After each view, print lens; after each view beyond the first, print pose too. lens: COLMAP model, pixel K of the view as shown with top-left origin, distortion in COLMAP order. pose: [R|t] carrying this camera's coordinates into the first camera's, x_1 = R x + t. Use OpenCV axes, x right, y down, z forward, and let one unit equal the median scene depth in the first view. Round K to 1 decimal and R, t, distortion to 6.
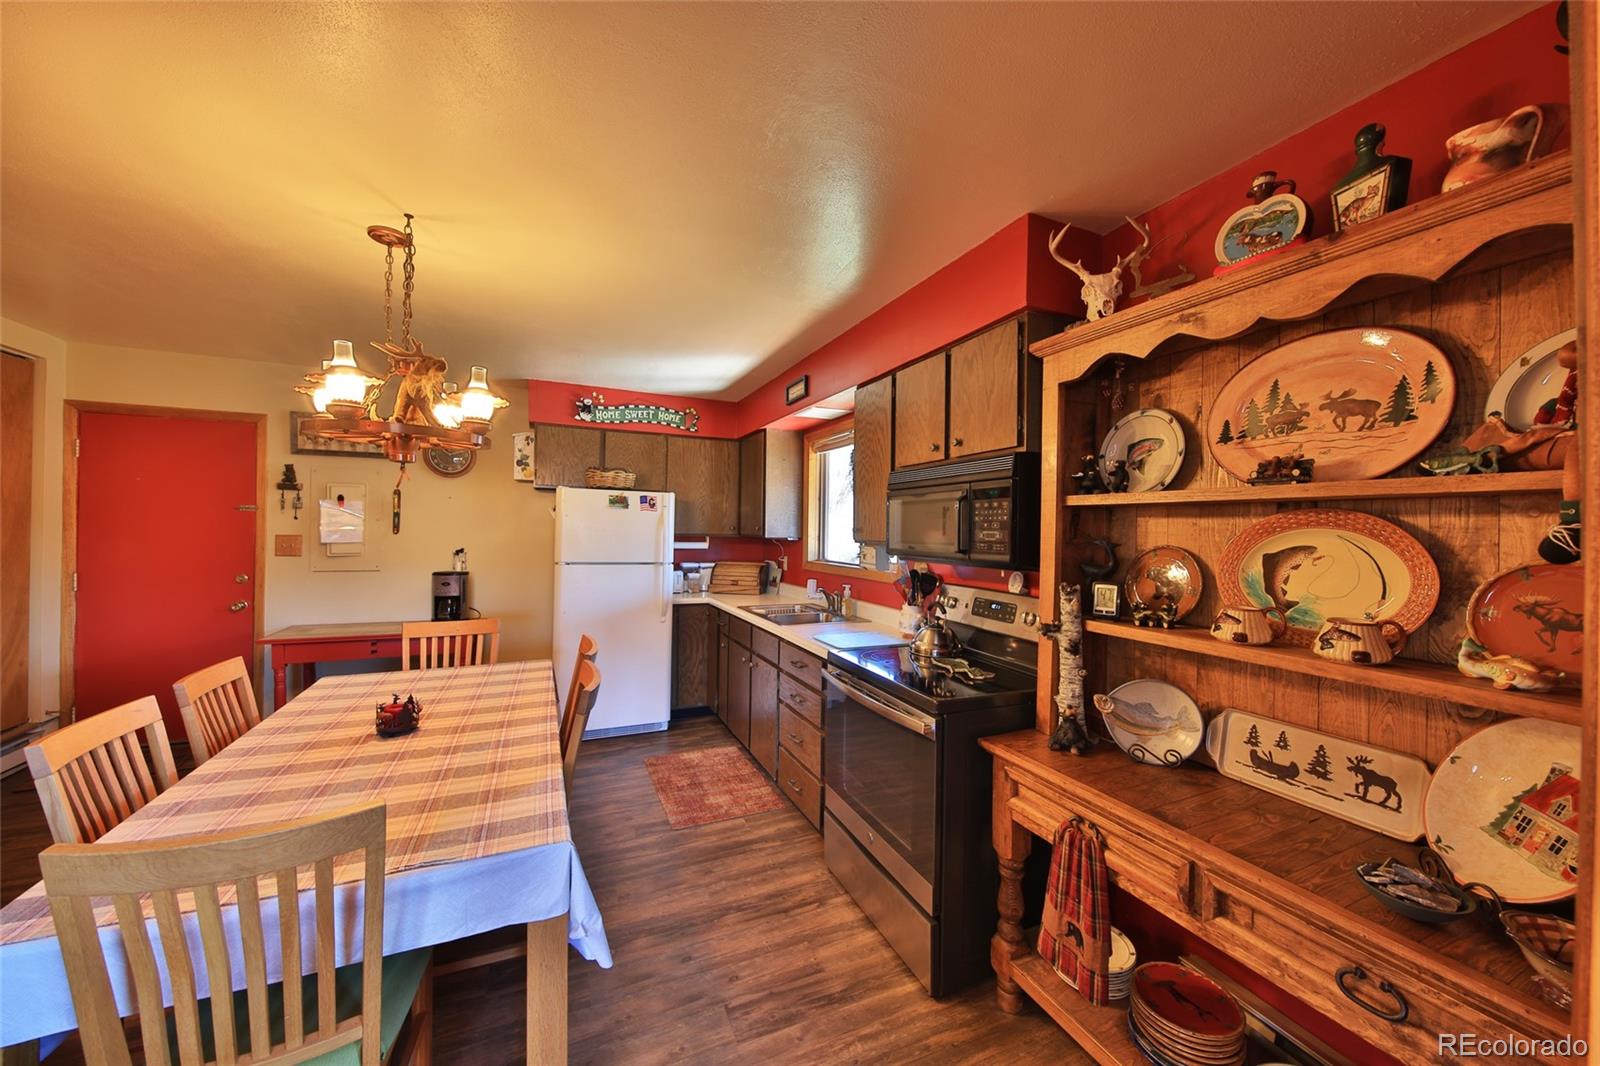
lens RADIAL K [[588.5, 0, 800.3], [0, 588.5, 531.0], [0, 0, 1]] dist [0.000082, -0.000591]
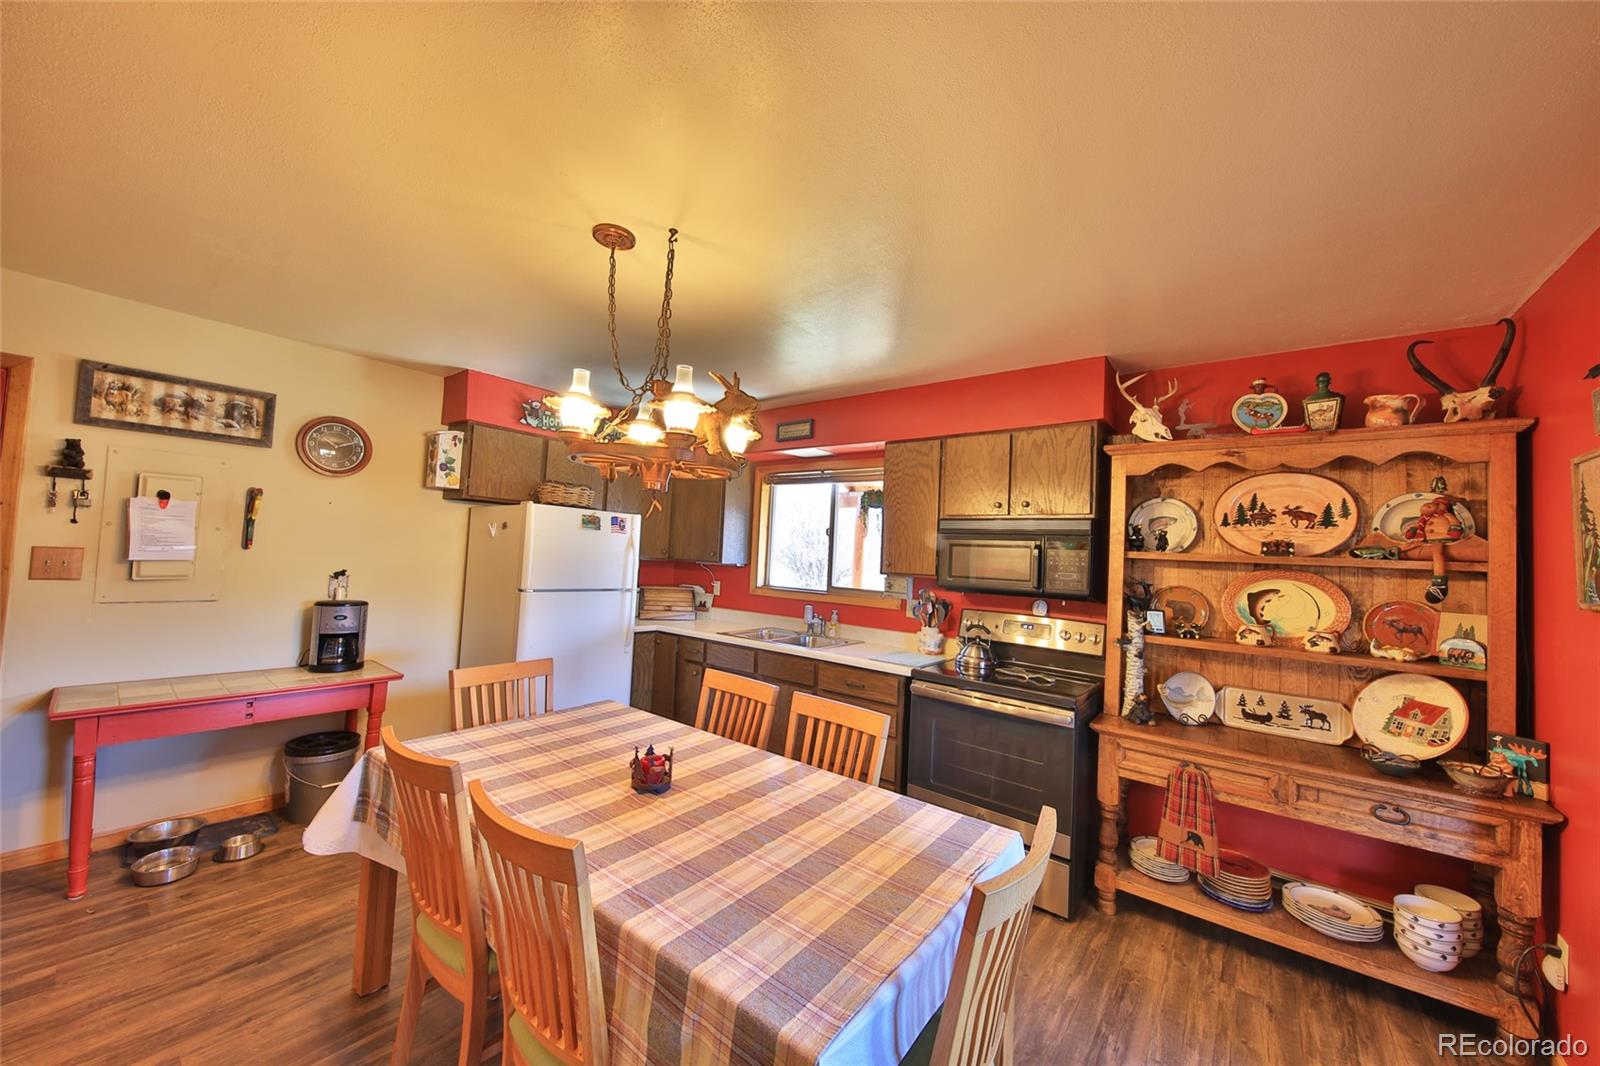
lens RADIAL K [[588.5, 0, 803.2], [0, 588.5, 530.9], [0, 0, 1]] dist [0.000082, -0.000591]
pose [[0.878057, 0.046029, 0.476338, -1.074889], [-0.033128, 0.998822, -0.035451, -0.035203], [-0.477409, 0.015348, 0.878547, 0.095804]]
